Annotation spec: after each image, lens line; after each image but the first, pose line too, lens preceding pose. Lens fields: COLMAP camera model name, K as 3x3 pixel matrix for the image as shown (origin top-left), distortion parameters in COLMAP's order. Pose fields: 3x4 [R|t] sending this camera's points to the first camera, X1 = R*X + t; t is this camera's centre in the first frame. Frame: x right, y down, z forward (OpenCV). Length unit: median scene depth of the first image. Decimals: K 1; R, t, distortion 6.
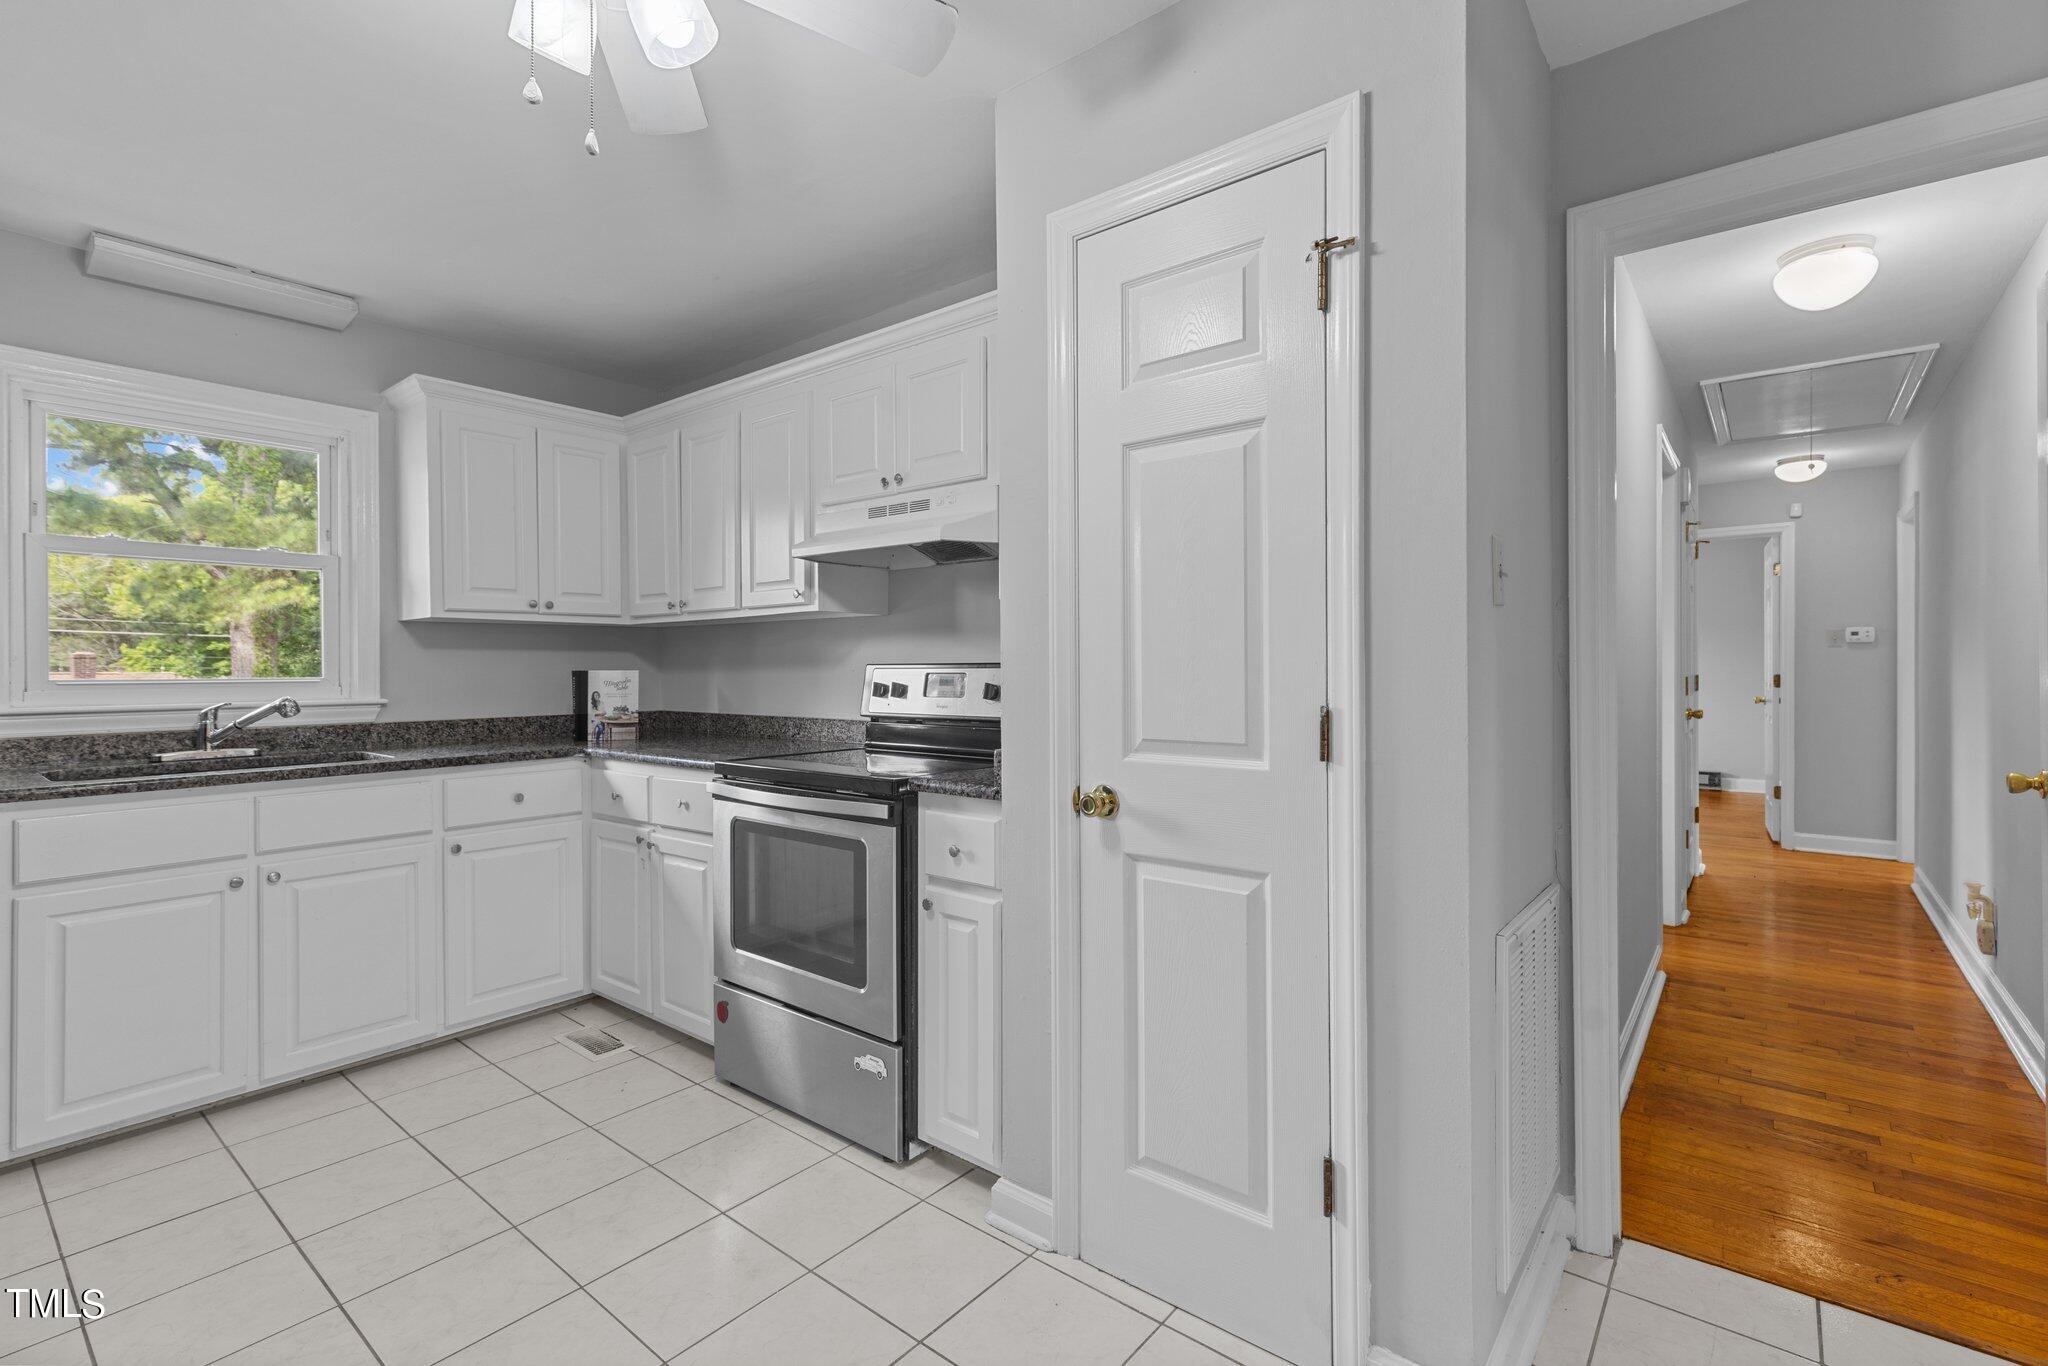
lens RADIAL K [[920.9, 0, 1027.5], [0, 920.9, 670.6], [0, 0, 1]] dist [0.004798, 0.000317]
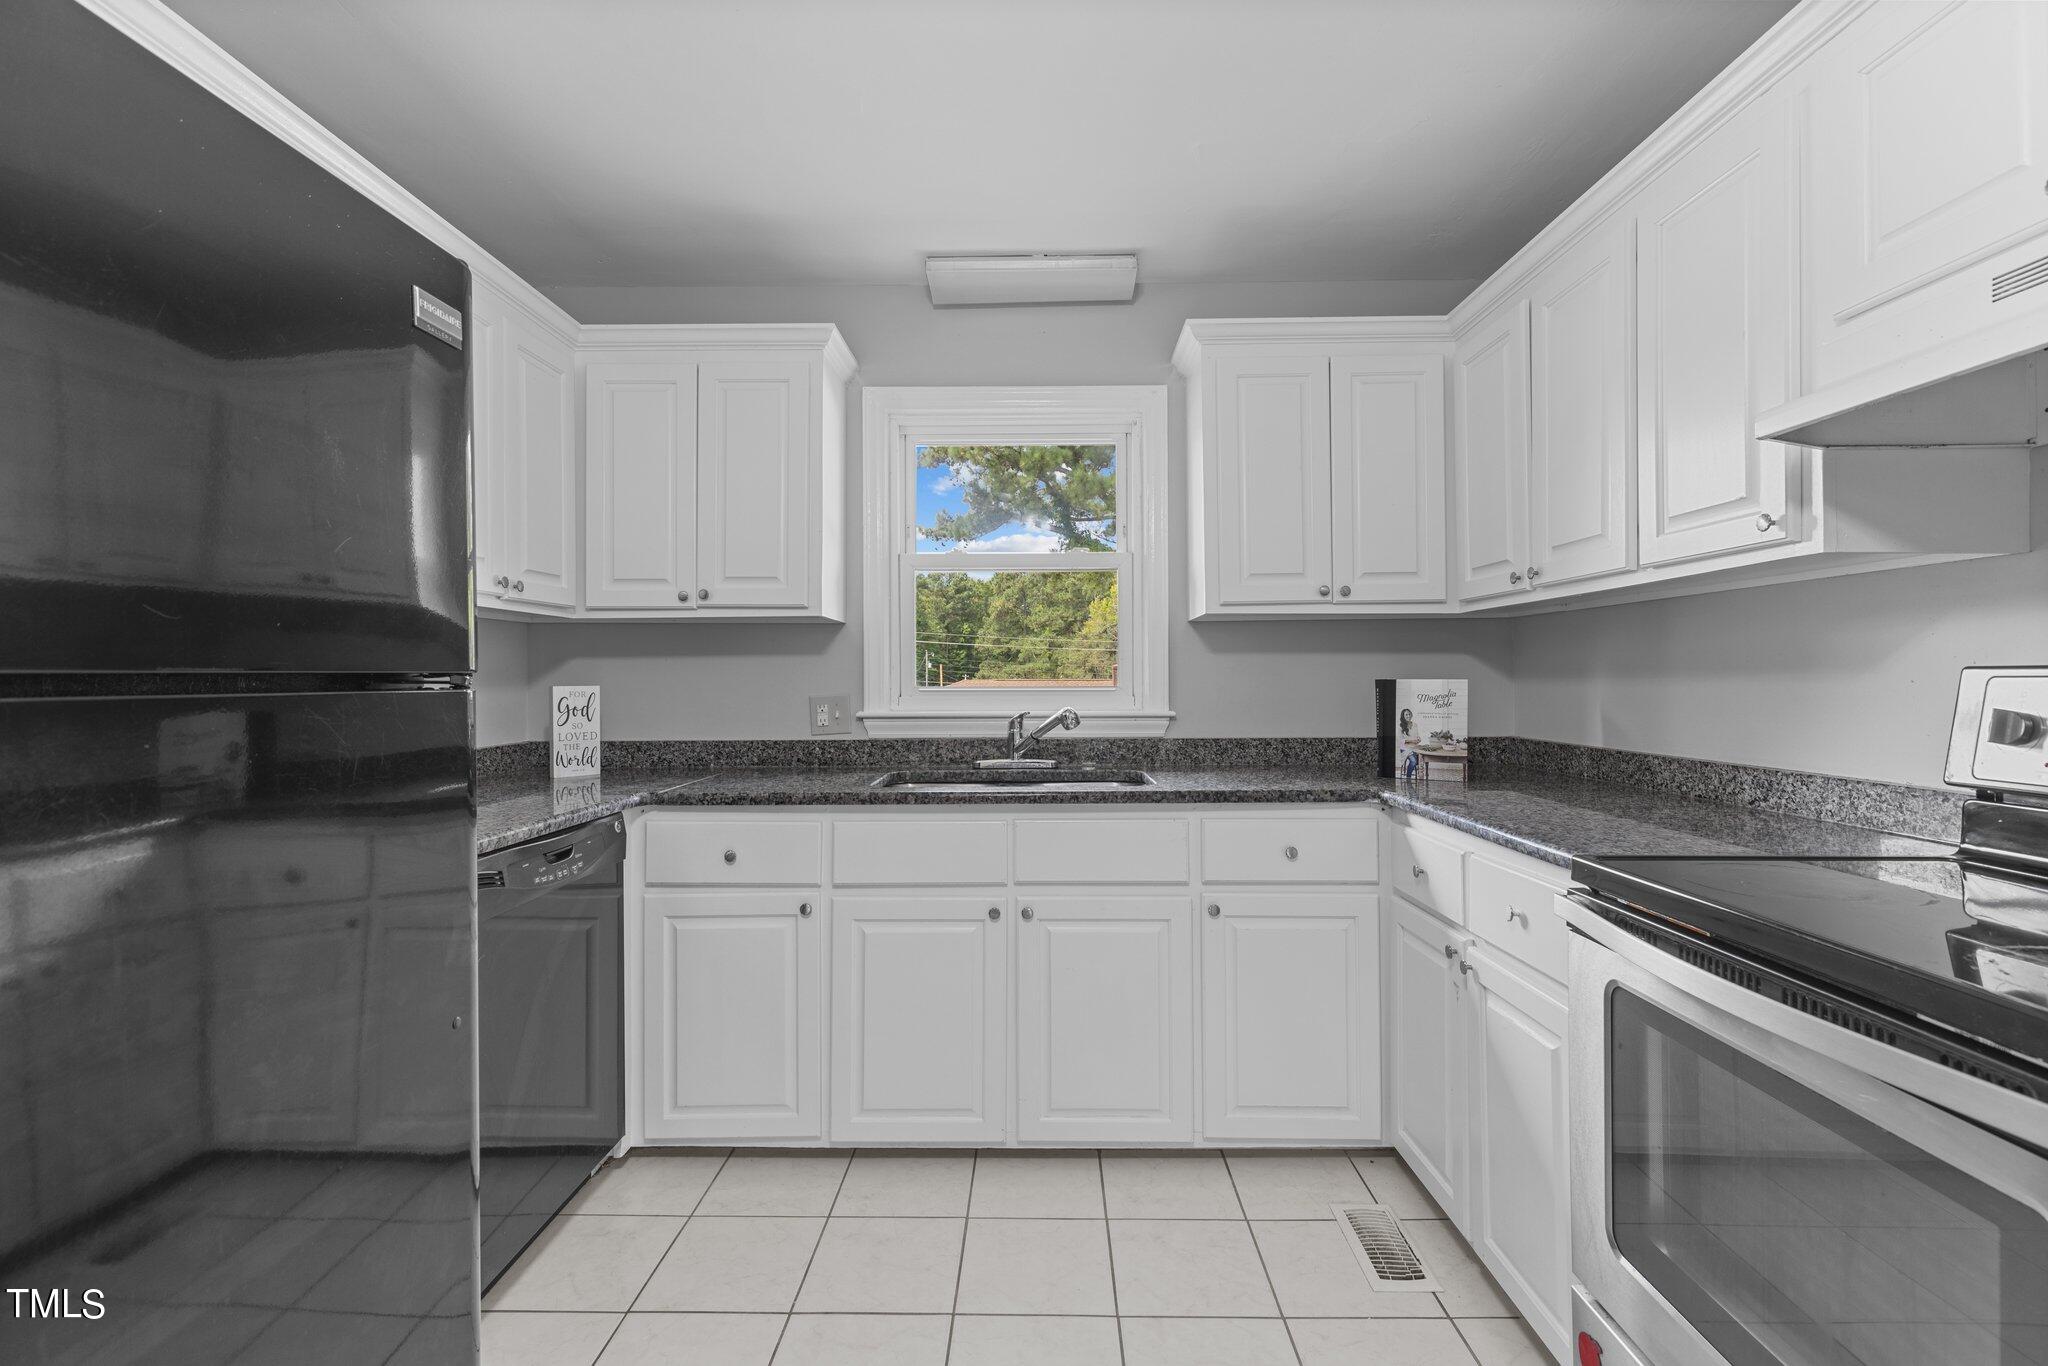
lens RADIAL K [[920.9, 0, 1027.5], [0, 920.9, 670.6], [0, 0, 1]] dist [0.004798, 0.000317]
pose [[0.617989, -0.004195, -0.786175, -0.101653], [-0.003134, 0.999965, -0.007800, -0.000320], [0.786180, 0.007284, 0.617954, 0.369608]]
